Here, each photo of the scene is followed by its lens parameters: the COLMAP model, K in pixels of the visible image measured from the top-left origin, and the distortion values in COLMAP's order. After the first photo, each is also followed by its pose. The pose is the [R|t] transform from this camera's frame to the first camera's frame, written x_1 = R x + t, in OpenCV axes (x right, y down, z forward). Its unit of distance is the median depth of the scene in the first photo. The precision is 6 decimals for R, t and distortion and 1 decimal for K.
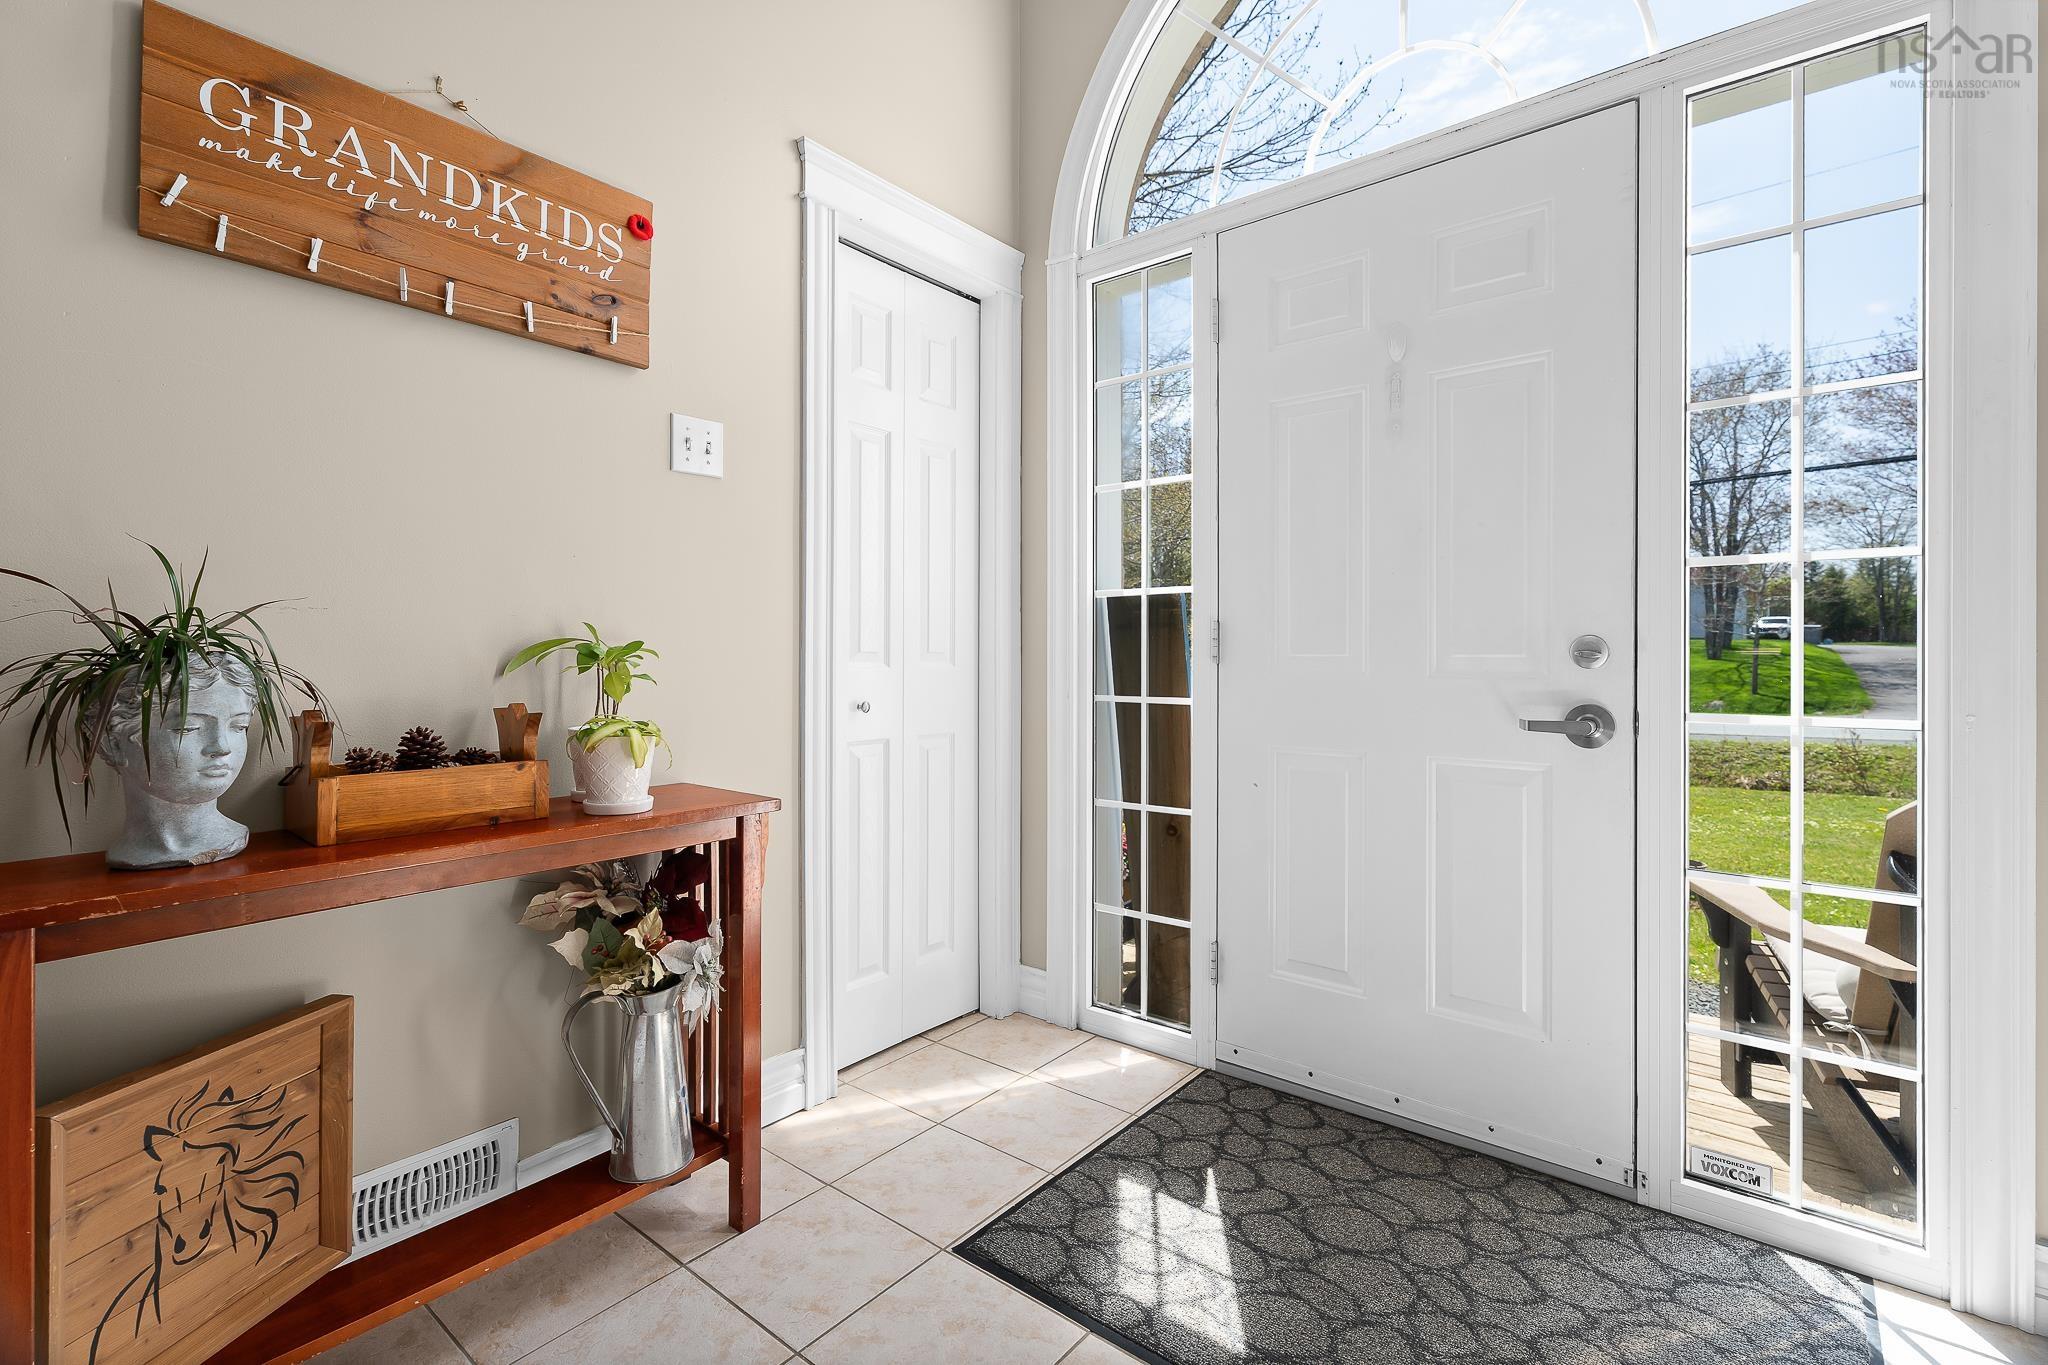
lens RADIAL K [[920.1, 0, 1027.8], [0, 920.1, 660.0], [0, 0, 1]] dist [0.013167, 0.000230]
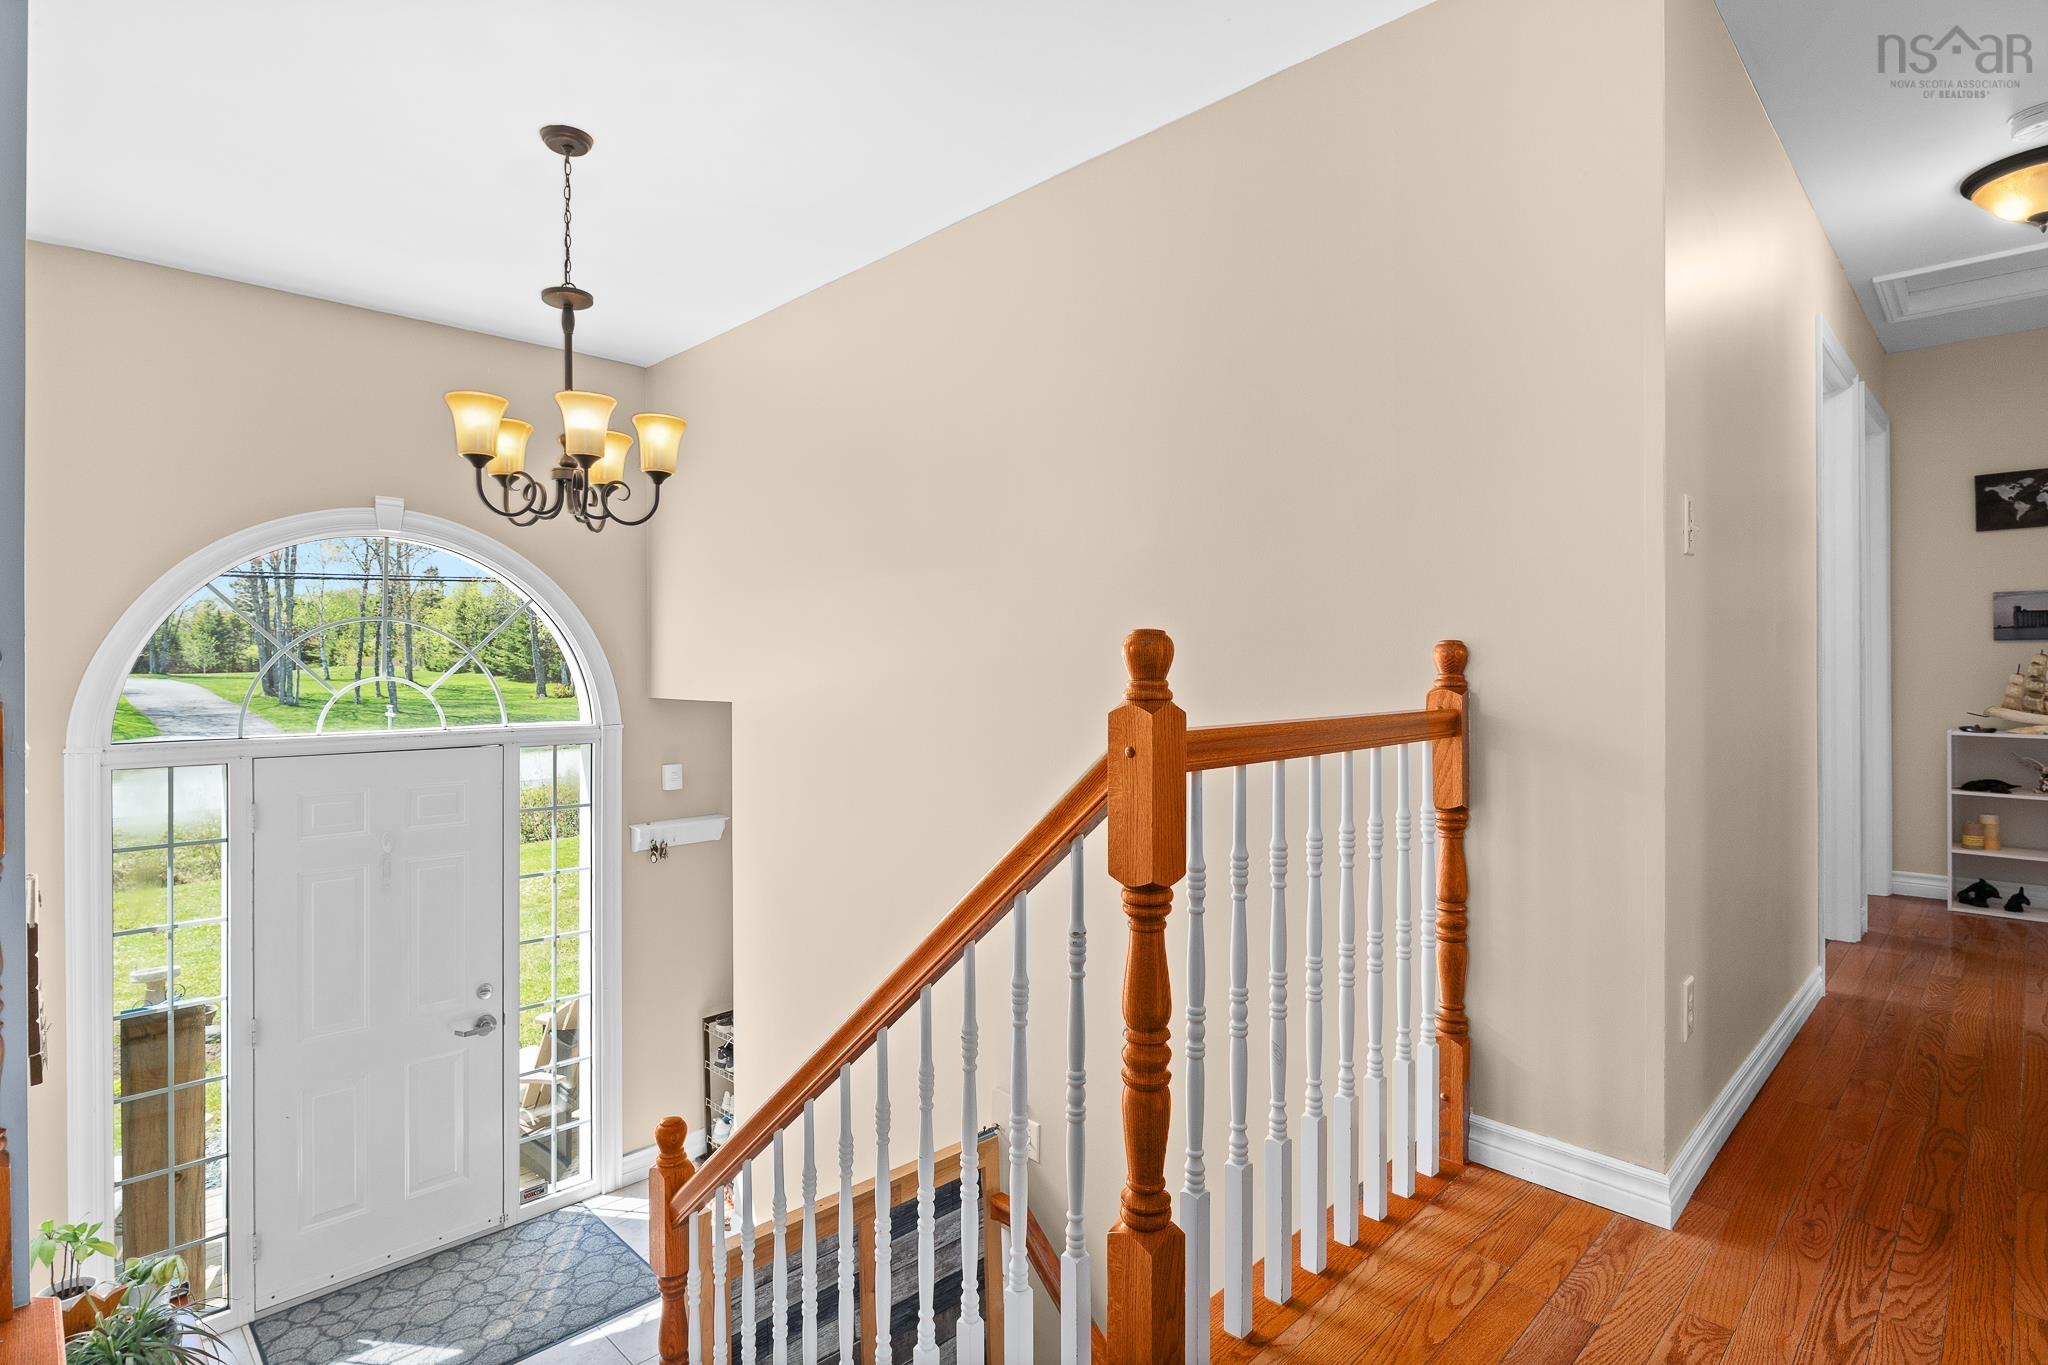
lens RADIAL K [[1009.2, 0, 1024.6], [0, 1009.2, 671.7], [0, 0, 1]] dist [0.001170, -0.005323]
pose [[0.098643, -0.001752, 0.995121, -1.650811], [0.004476, 0.999989, 0.001316, -0.767300], [-0.995113, 0.004324, 0.098650, -0.511483]]
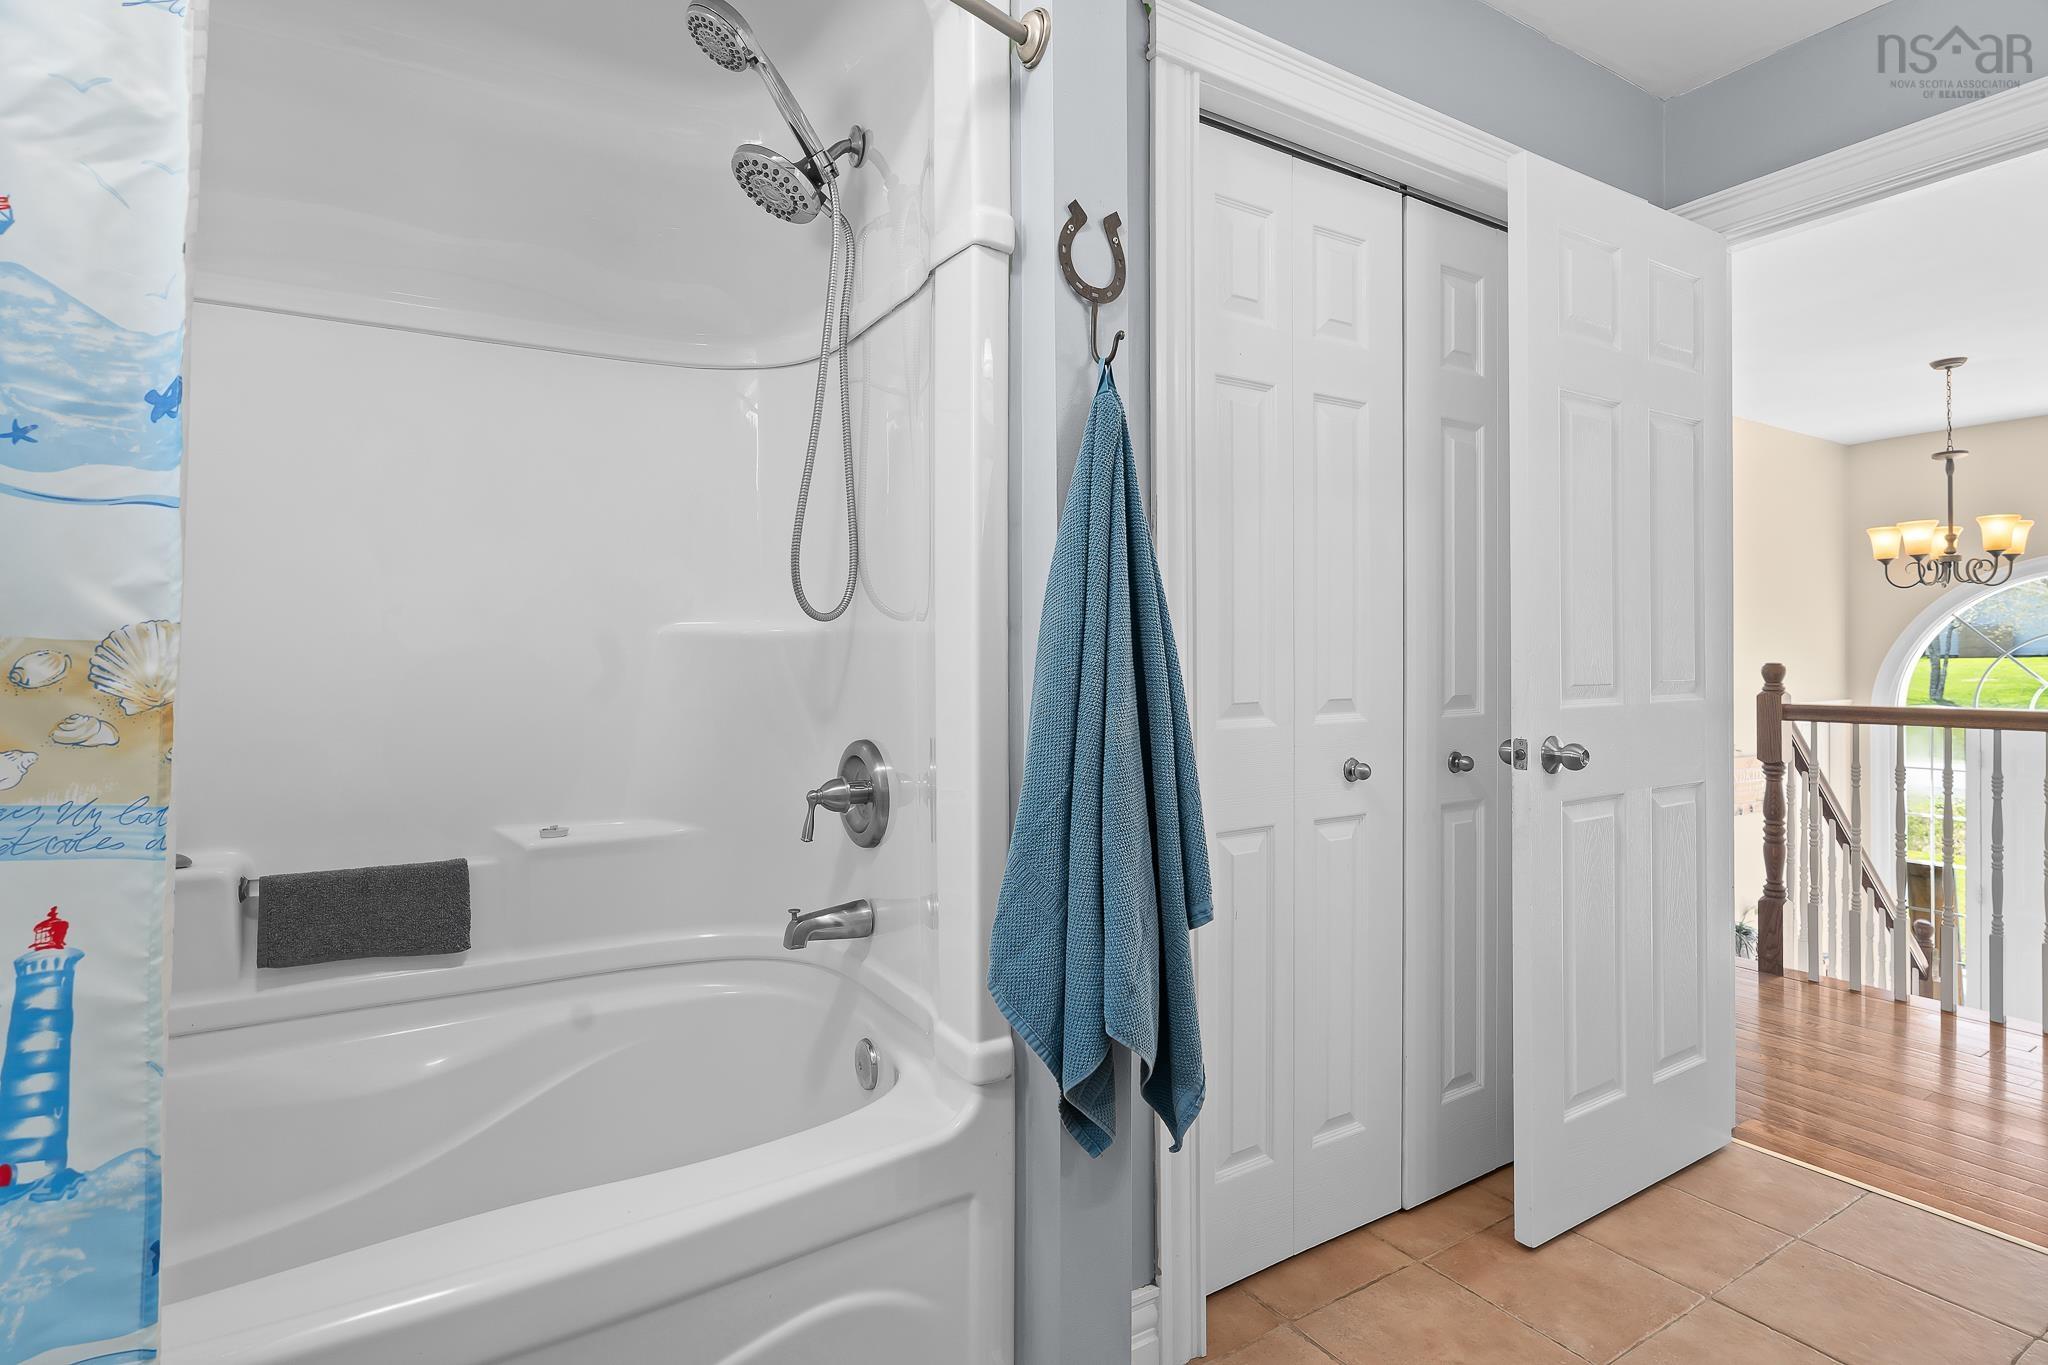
lens RADIAL K [[1009.2, 0, 1024.6], [0, 1009.2, 671.7], [0, 0, 1]] dist [0.001170, -0.005323]
pose [[0.943632, -0.008712, -0.330880, -1.607115], [0.010494, 0.999938, 0.003599, -0.803474], [0.330829, -0.006868, 0.943666, -2.888468]]
